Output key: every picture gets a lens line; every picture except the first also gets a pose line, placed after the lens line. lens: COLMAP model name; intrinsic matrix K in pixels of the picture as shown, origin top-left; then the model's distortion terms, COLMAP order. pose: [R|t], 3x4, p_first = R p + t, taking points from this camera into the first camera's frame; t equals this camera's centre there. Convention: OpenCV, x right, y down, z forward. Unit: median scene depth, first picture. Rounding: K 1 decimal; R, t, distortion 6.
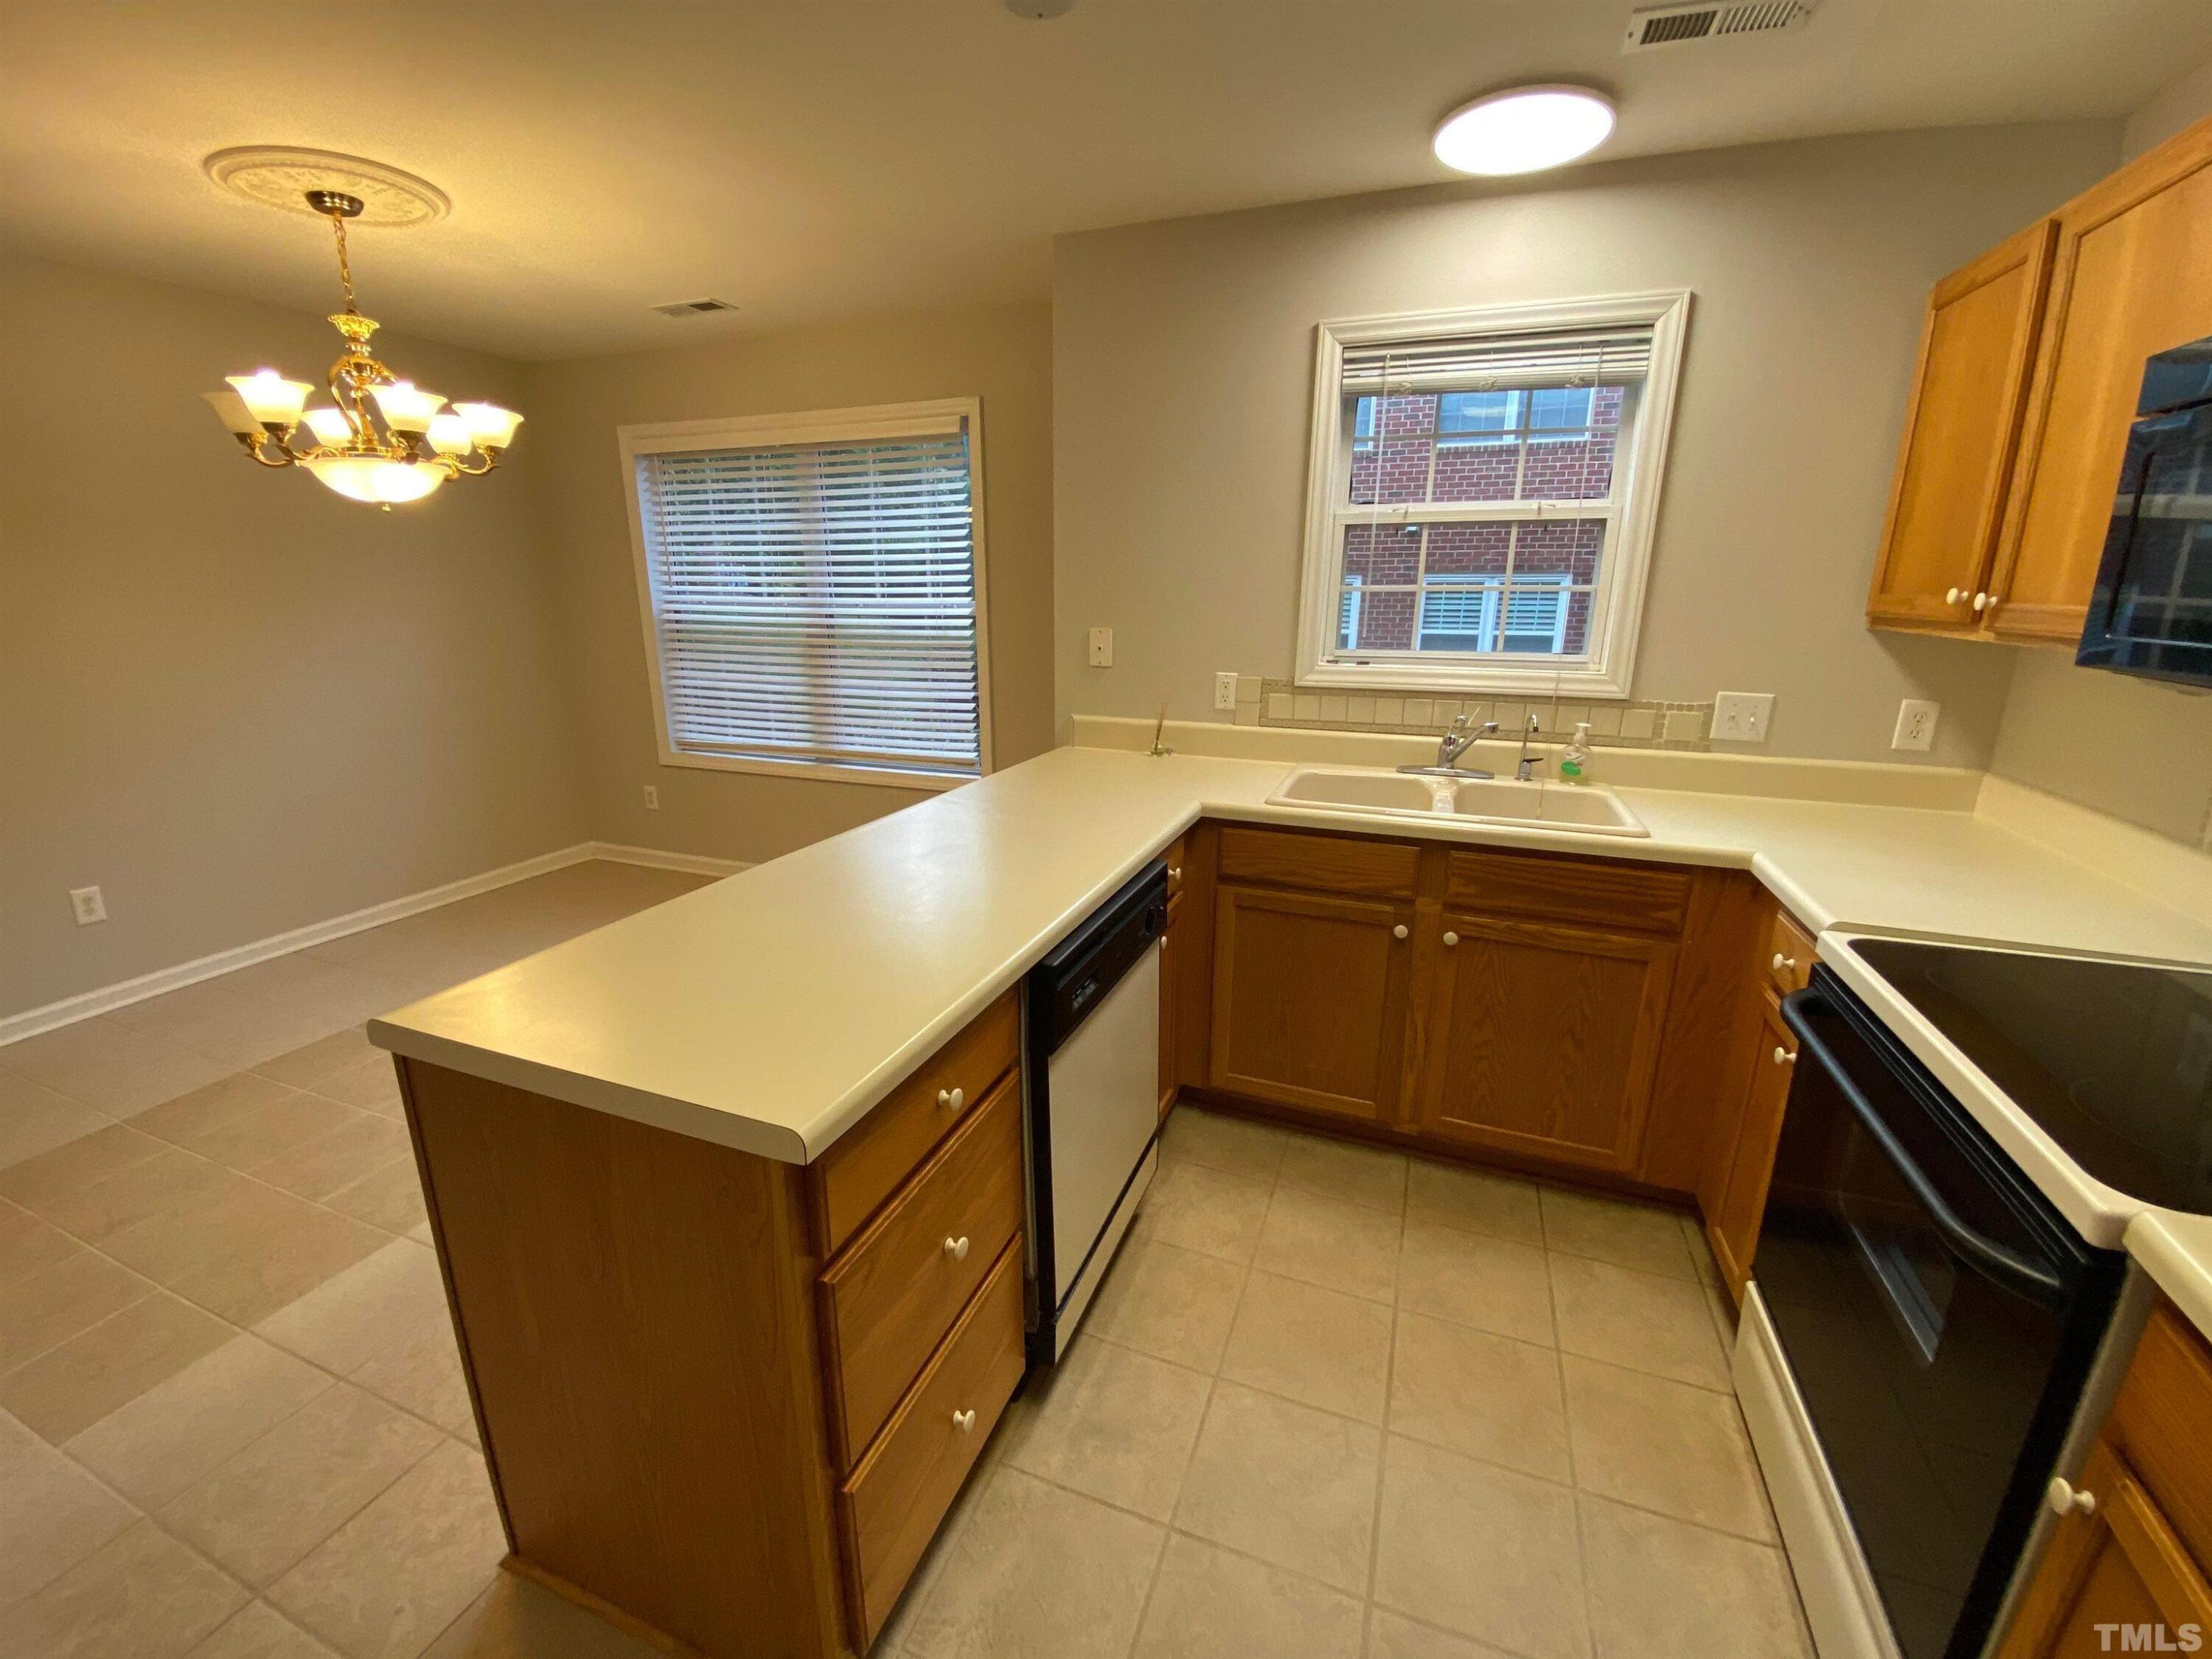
lens RADIAL K [[902.5, 0, 1097.7], [0, 902.5, 830.4], [0, 0, 1]] dist [0.019484, -0.019347]
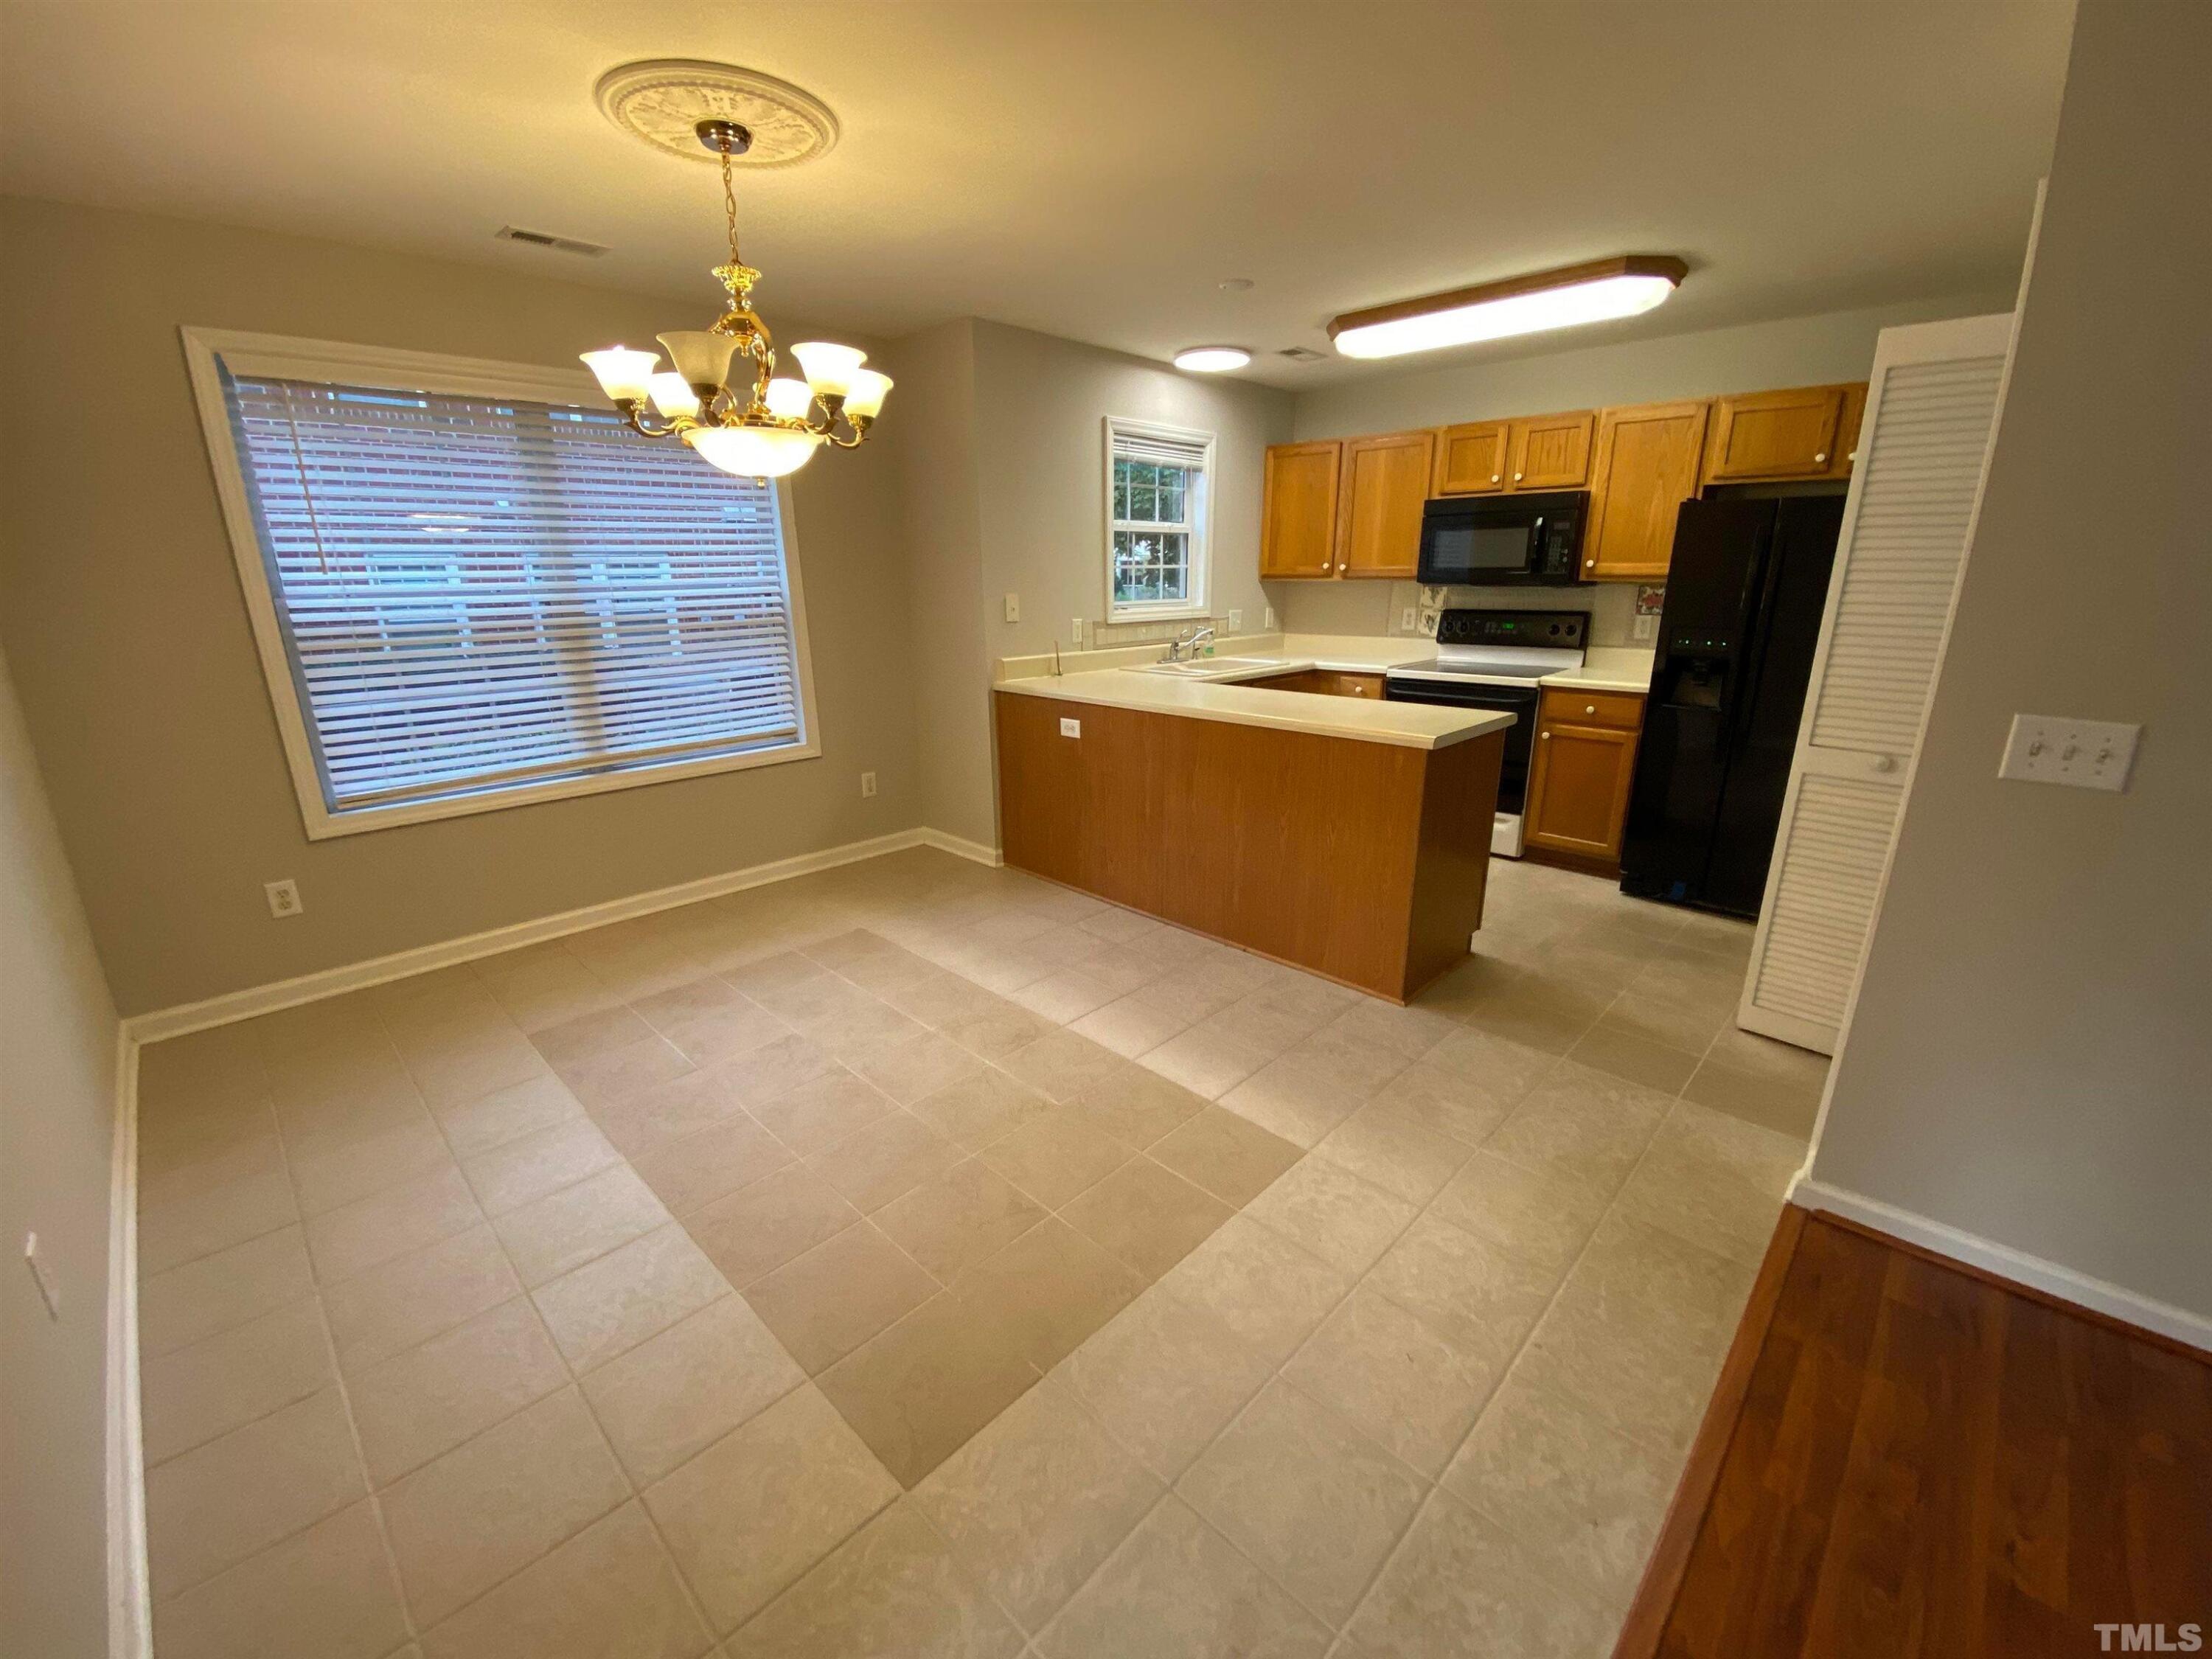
lens RADIAL K [[902.5, 0, 1097.7], [0, 902.5, 830.4], [0, 0, 1]] dist [0.019484, -0.019347]
pose [[0.393420, -0.263208, 0.880876, -1.624862], [0.246307, 0.953291, 0.174839, -0.101836], [-0.885750, 0.148181, 0.439874, 0.364475]]
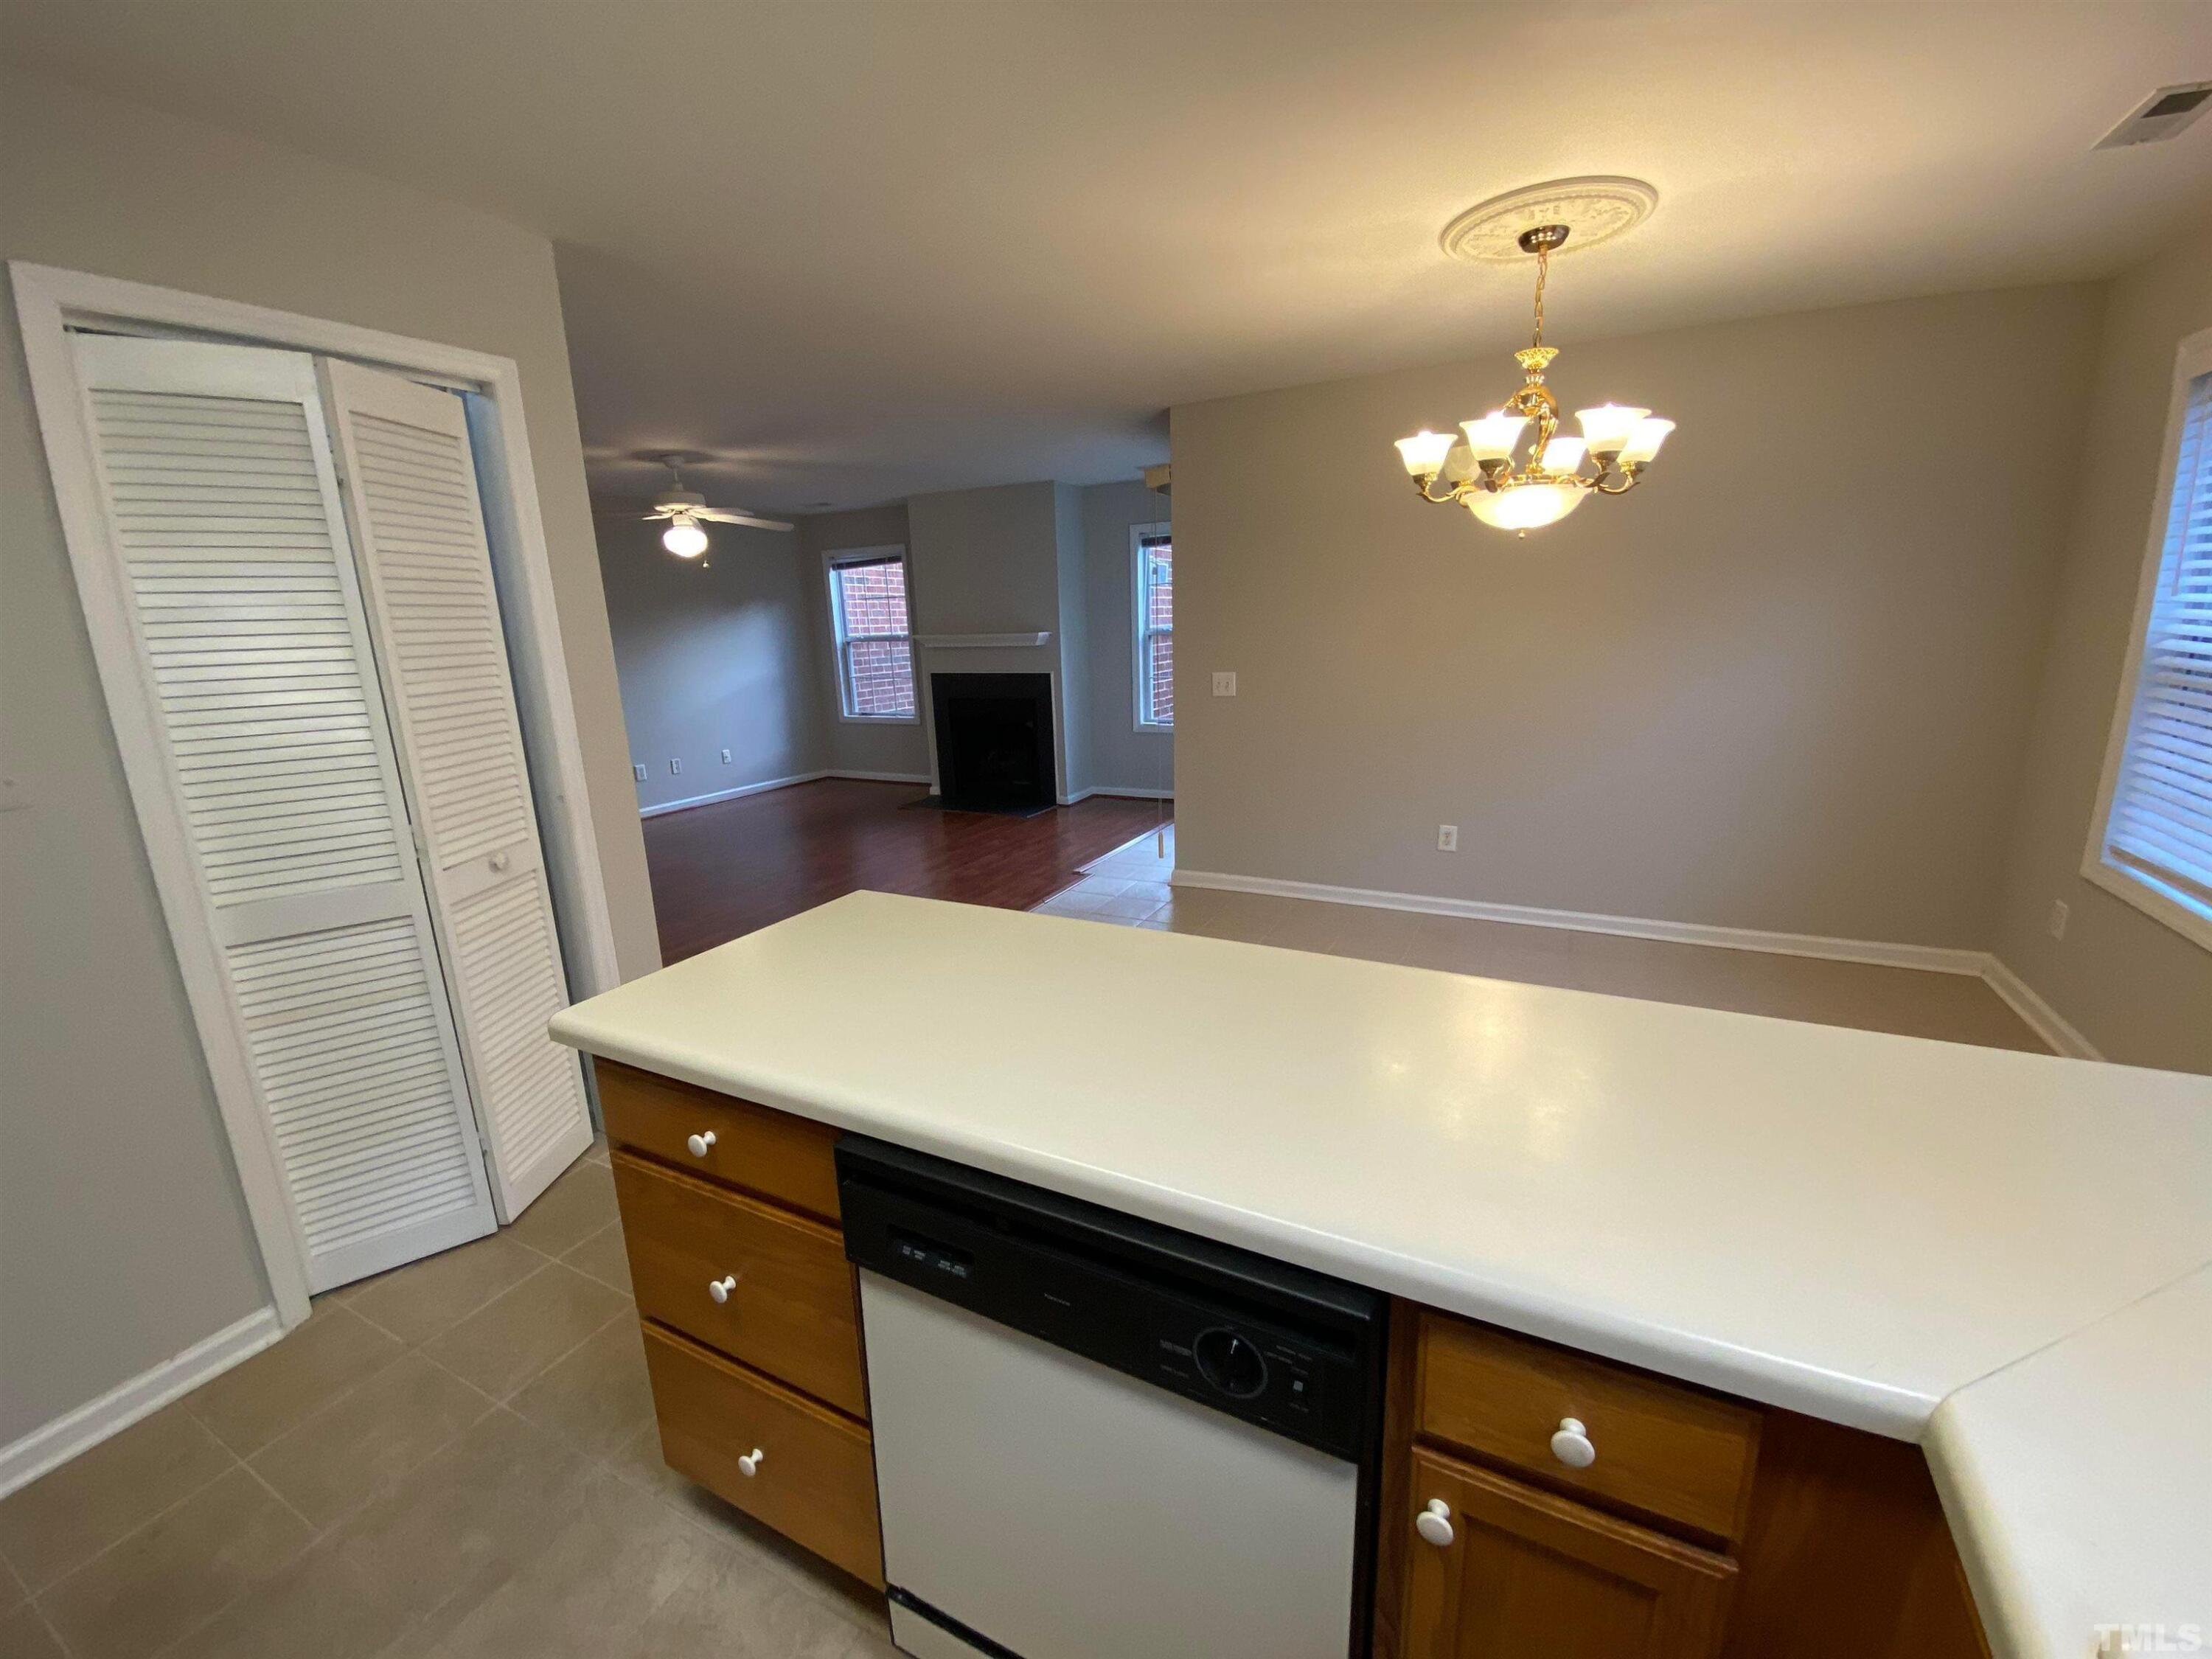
lens RADIAL K [[893.8, 0, 1097.7], [0, 893.8, 836.1], [0, 0, 1]] dist [0.045696, -0.035585]
pose [[-0.099111, 0.236173, -0.966643, 0.352699], [-0.231777, 0.939228, 0.253239, -0.189595], [0.967707, 0.249144, -0.038348, 0.684905]]
